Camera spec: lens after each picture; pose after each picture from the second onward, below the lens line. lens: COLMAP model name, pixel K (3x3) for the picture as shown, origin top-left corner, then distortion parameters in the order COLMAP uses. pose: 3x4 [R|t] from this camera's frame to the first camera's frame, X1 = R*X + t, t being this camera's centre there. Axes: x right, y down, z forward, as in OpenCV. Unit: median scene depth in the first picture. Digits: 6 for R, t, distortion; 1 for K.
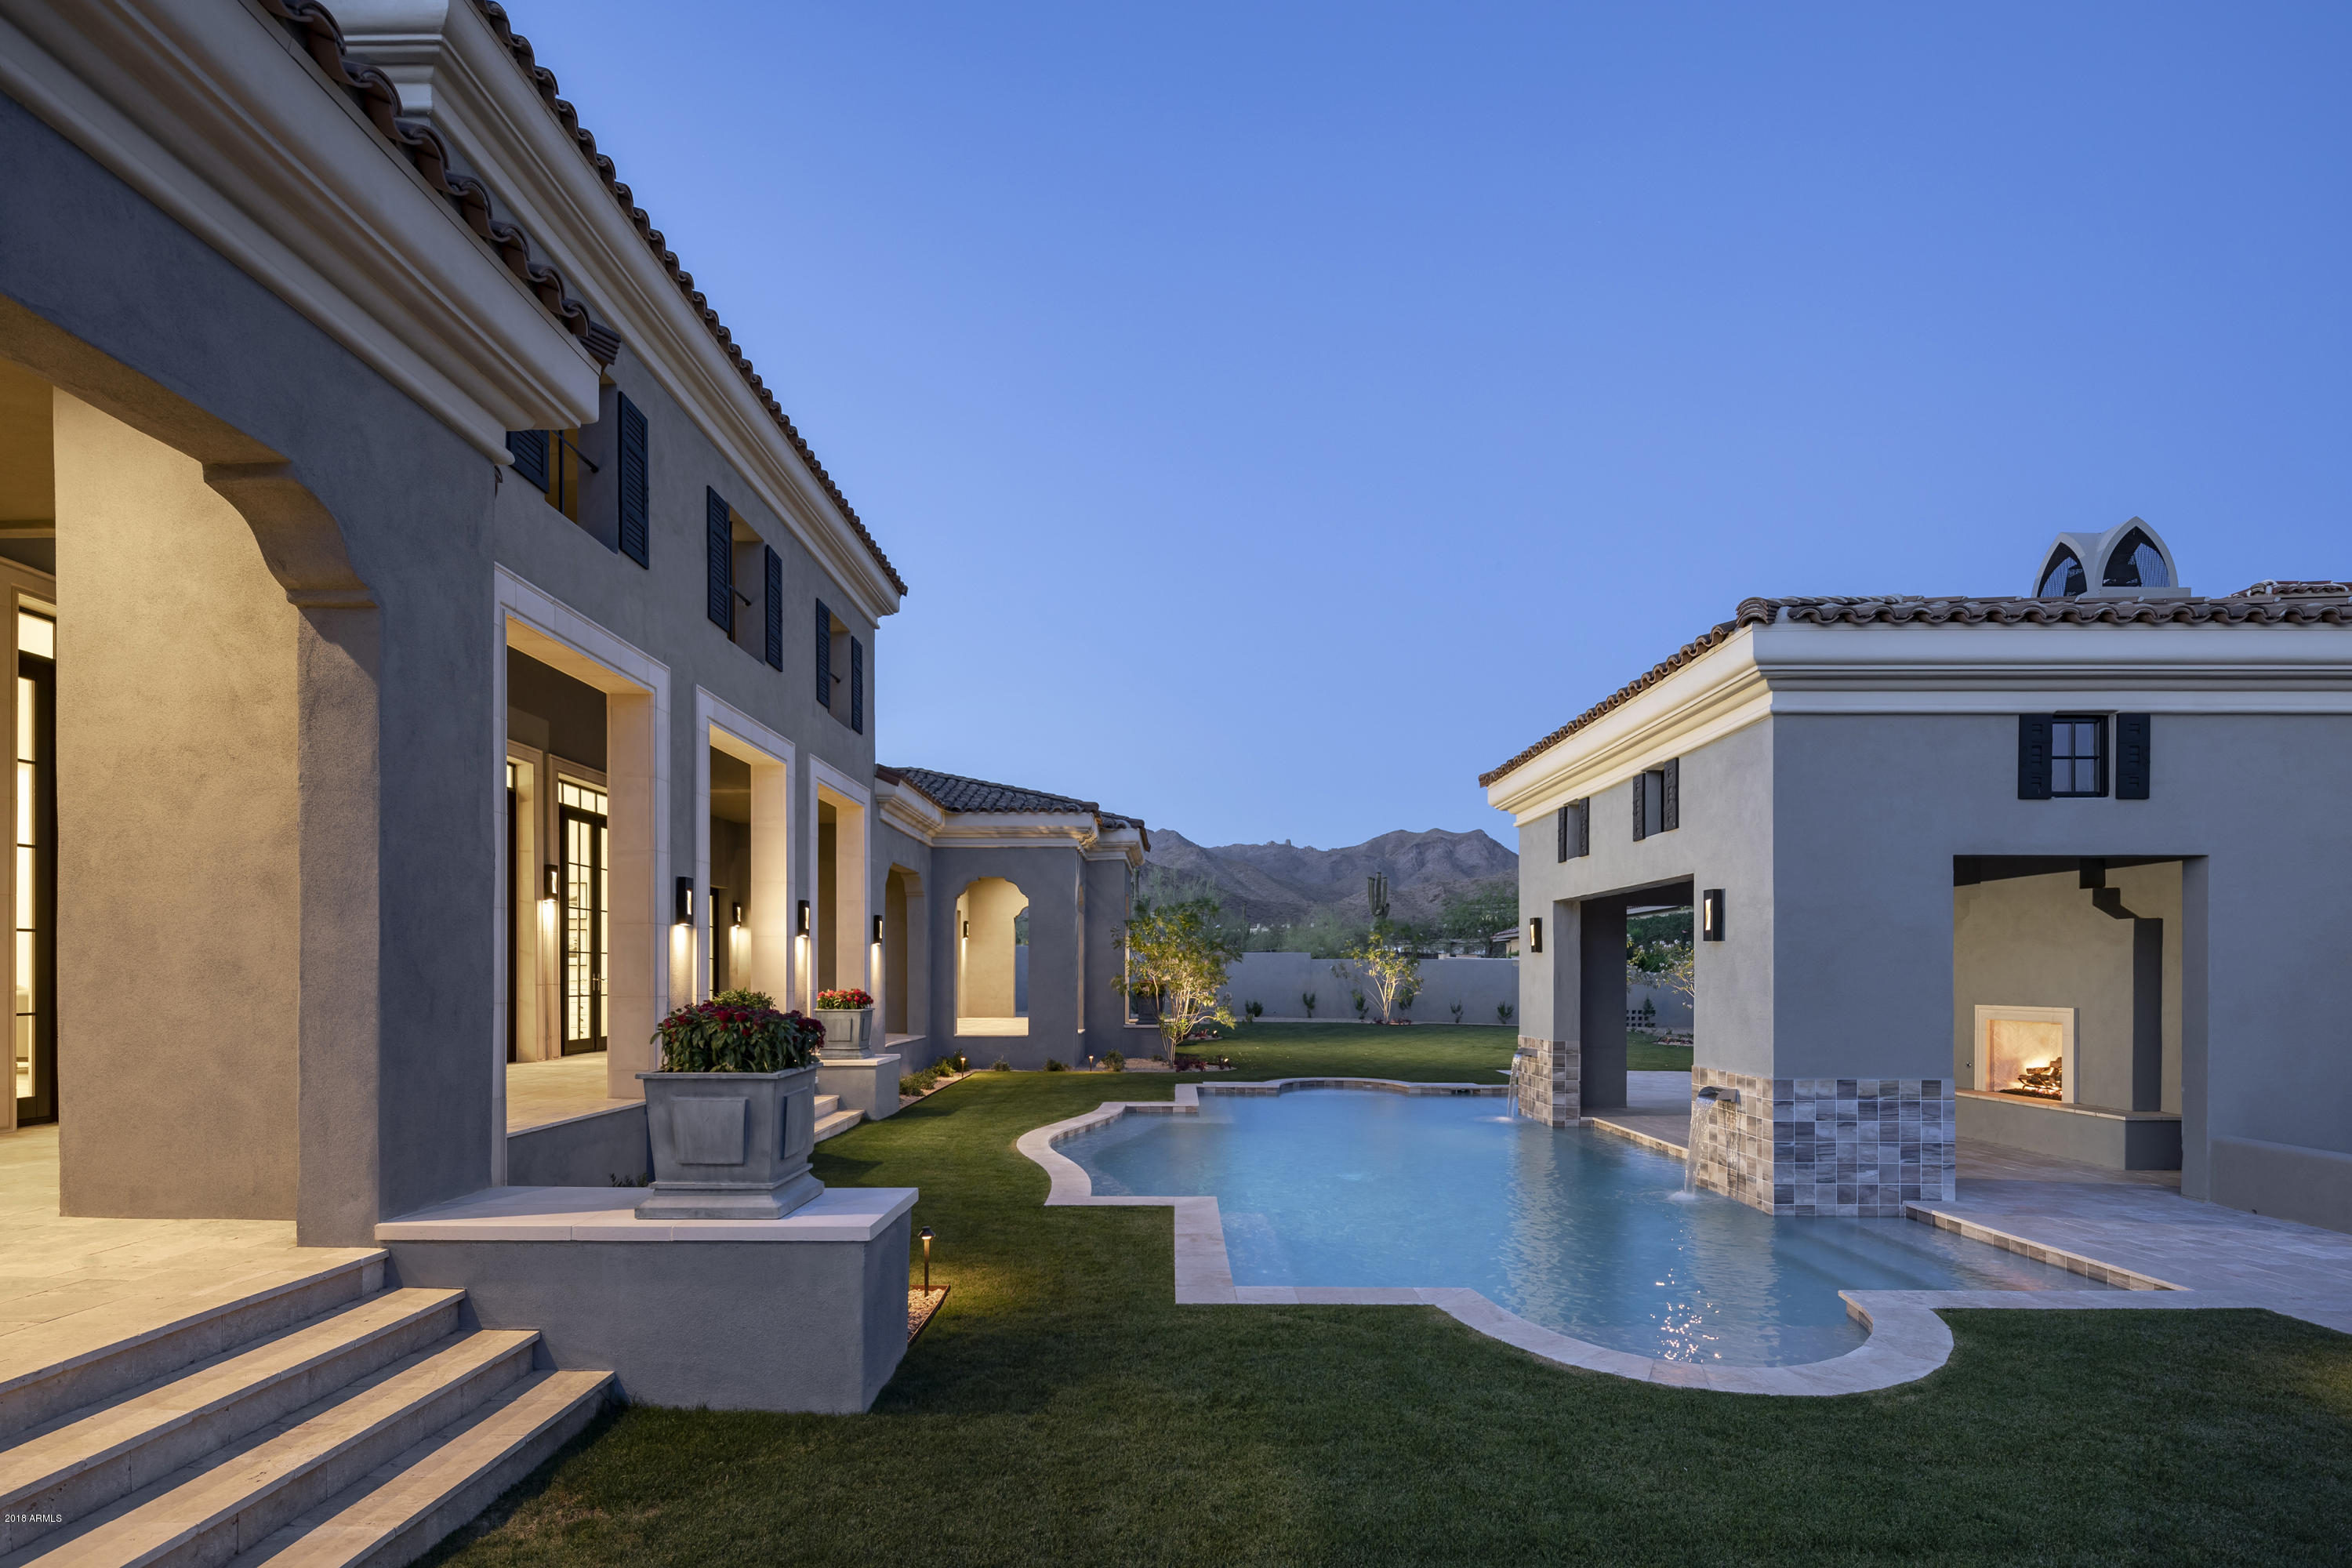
lens RADIAL K [[1114.5, 0, 1168.6], [0, 1114.5, 982.5], [0, 0, 1]] dist [0.000820, -0.000862]
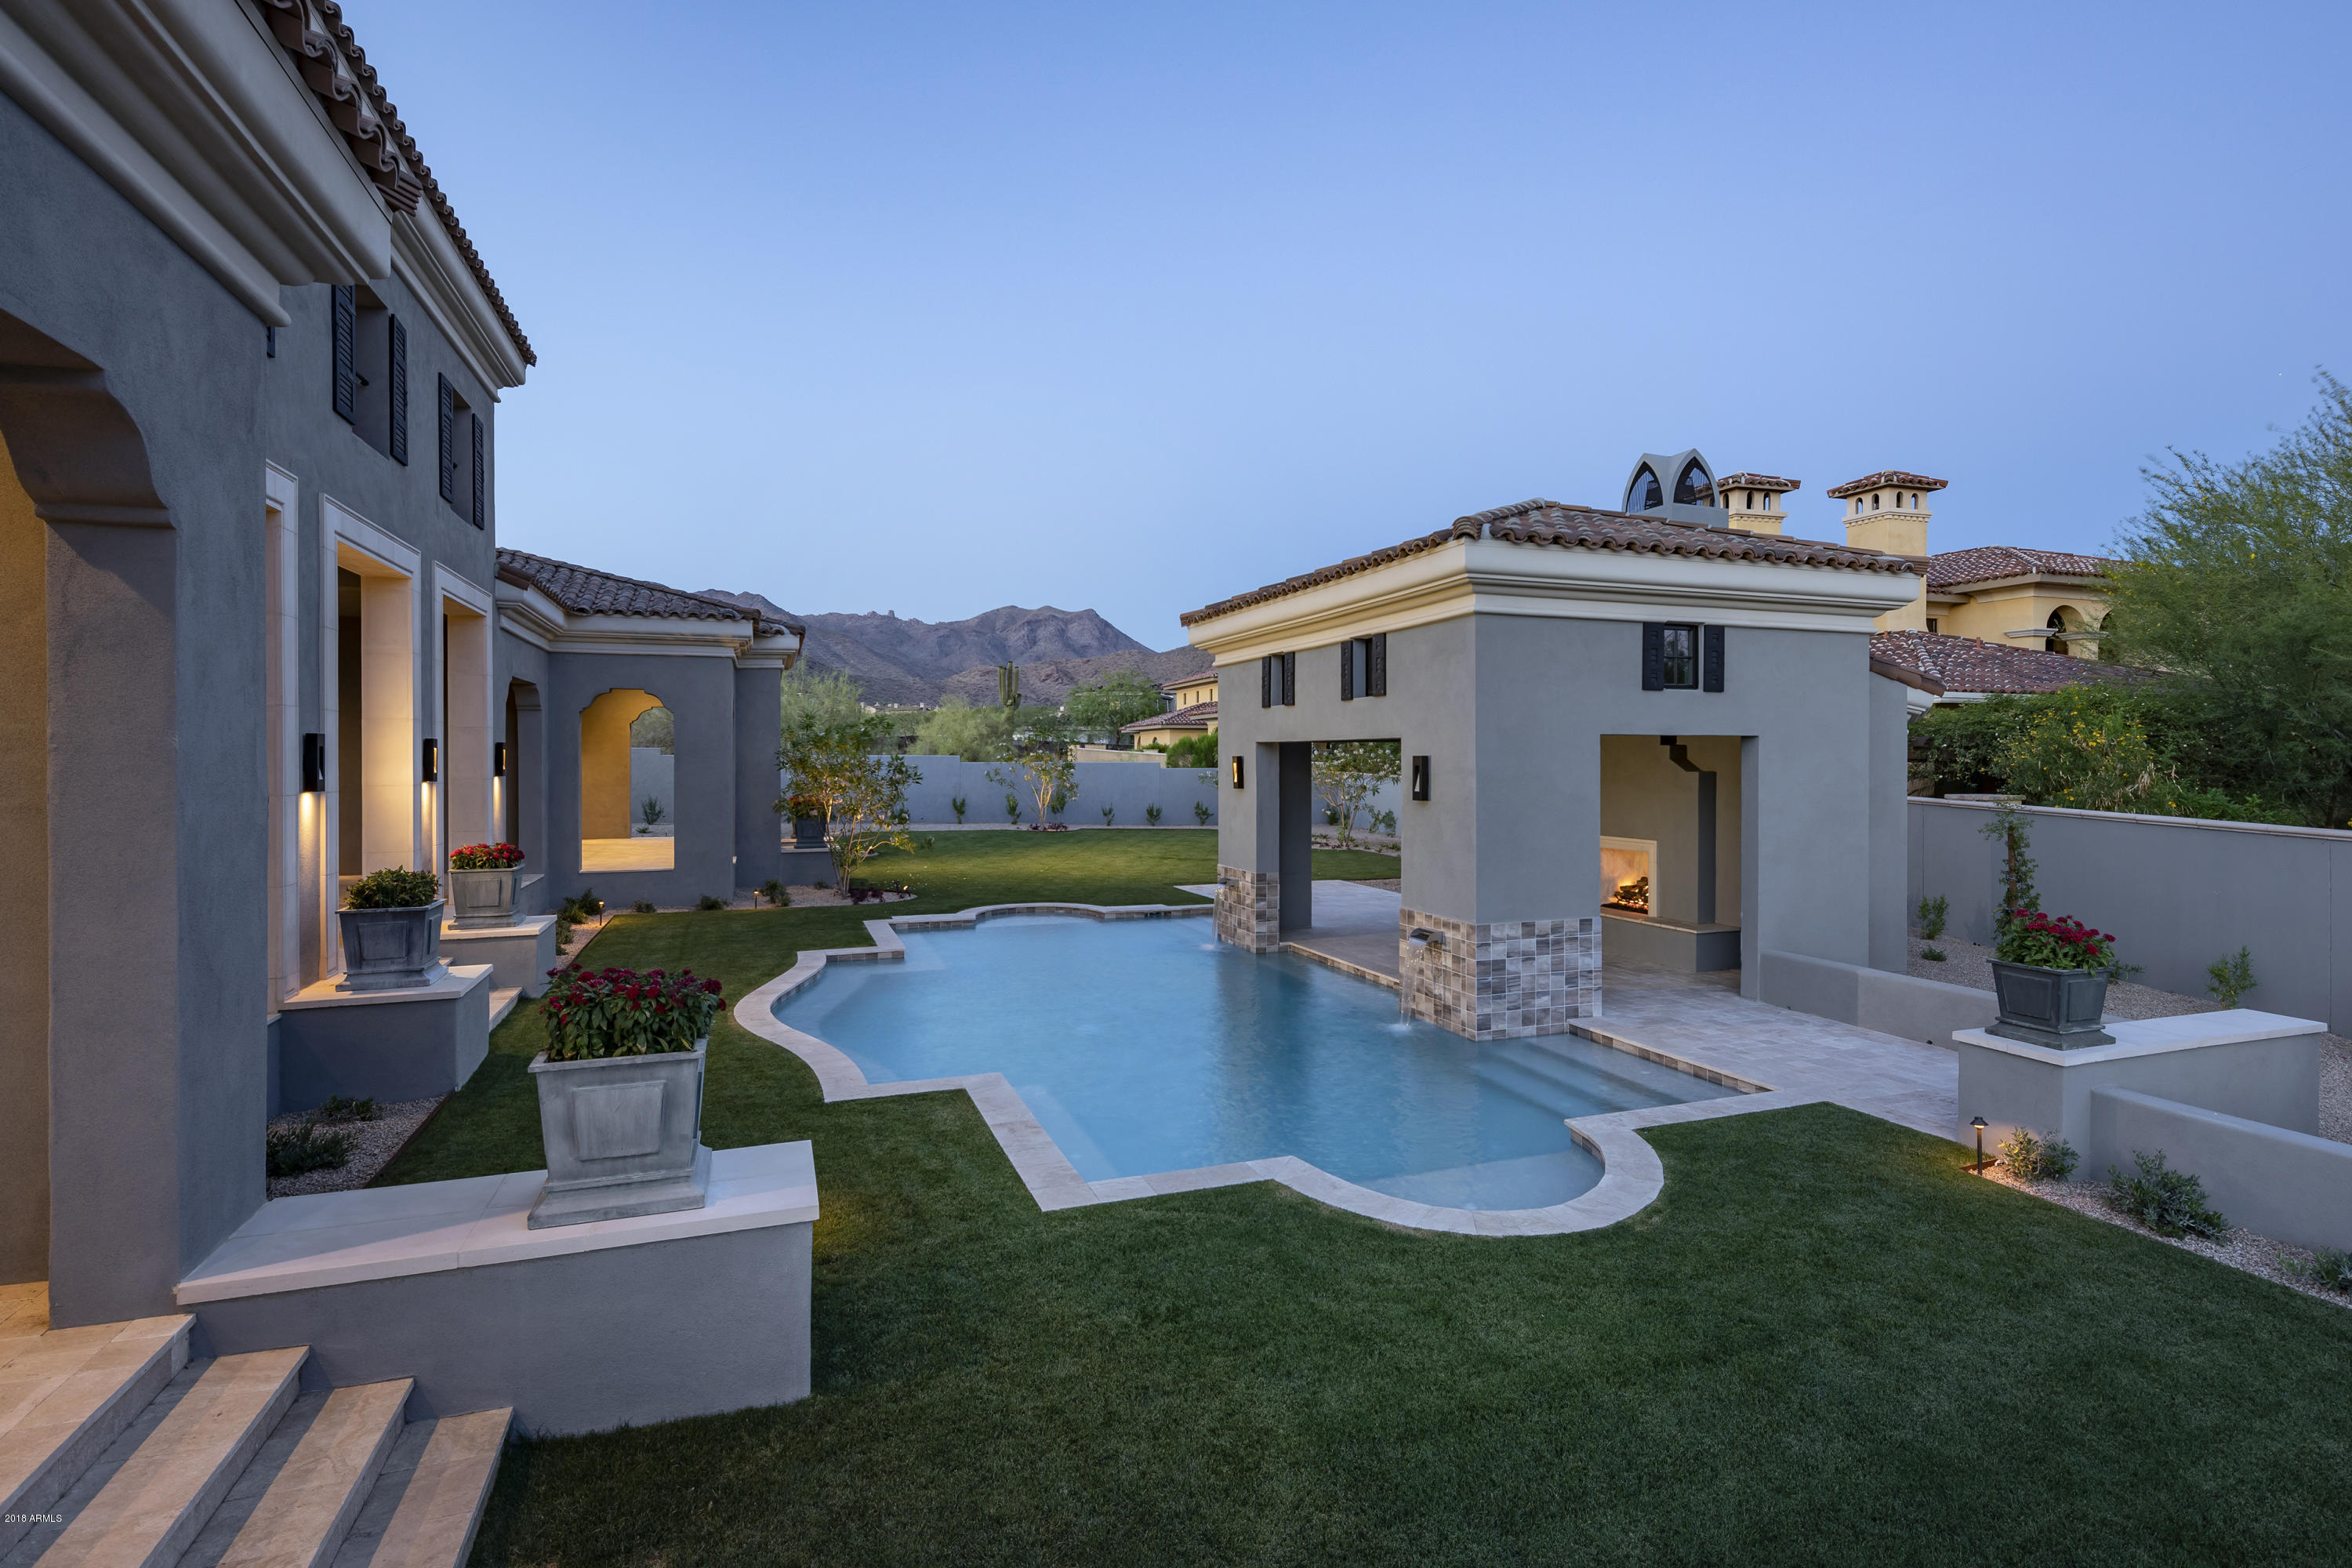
lens RADIAL K [[1162.4, 0, 1210.8], [0, 1162.4, 770.1], [0, 0, 1]] dist [0.001151, -0.000976]
pose [[0.930770, -0.005065, 0.365570, -0.150253], [0.003204, 0.999979, 0.005697, -0.077579], [-0.365591, -0.004131, 0.930767, -0.030980]]
